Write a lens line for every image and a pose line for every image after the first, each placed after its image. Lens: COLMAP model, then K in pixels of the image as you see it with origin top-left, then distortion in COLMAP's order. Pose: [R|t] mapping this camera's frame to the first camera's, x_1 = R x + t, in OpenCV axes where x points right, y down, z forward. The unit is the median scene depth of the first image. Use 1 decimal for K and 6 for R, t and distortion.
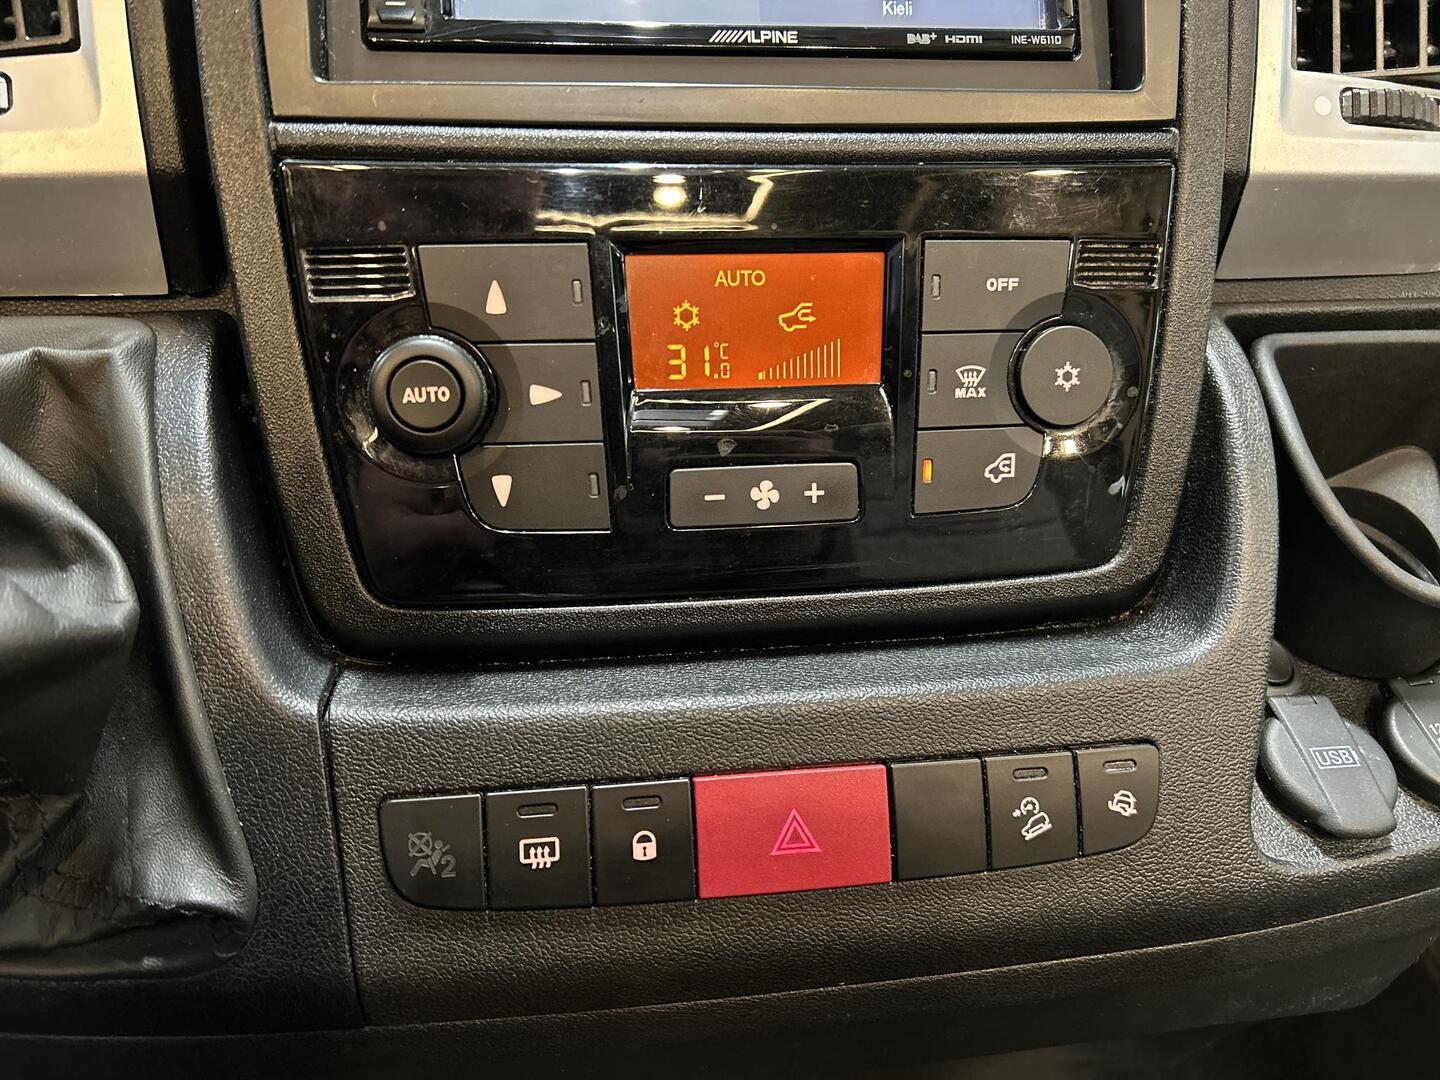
lens RADIAL K [[1107.8, 0, 720.0], [0, 1107.8, 540.0], [0, 0, 1]] dist [0.033317, -0.054941]
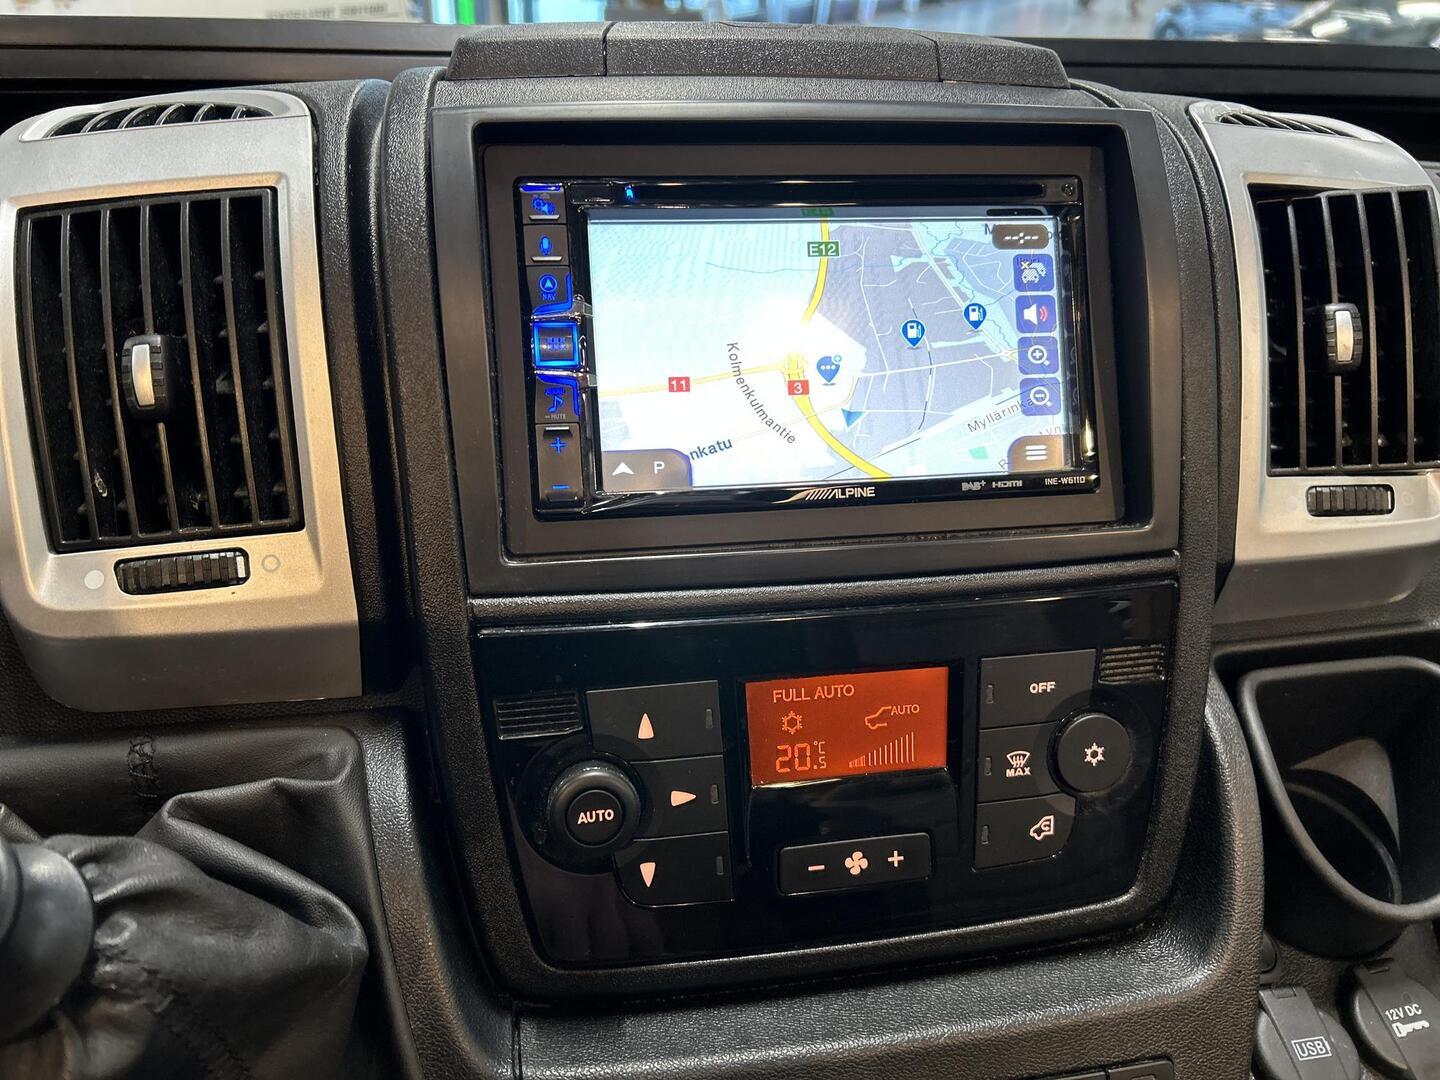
lens RADIAL K [[1097.0, 0, 720.0], [0, 1097.0, 540.0], [0, 0, 1]] dist [0.015037, -0.012221]
pose [[0.999612, -0.012293, 0.024983, -0.134025], [0.012437, 0.999907, -0.005621, -0.385468], [-0.024911, 0.005929, 0.999672, -0.220283]]
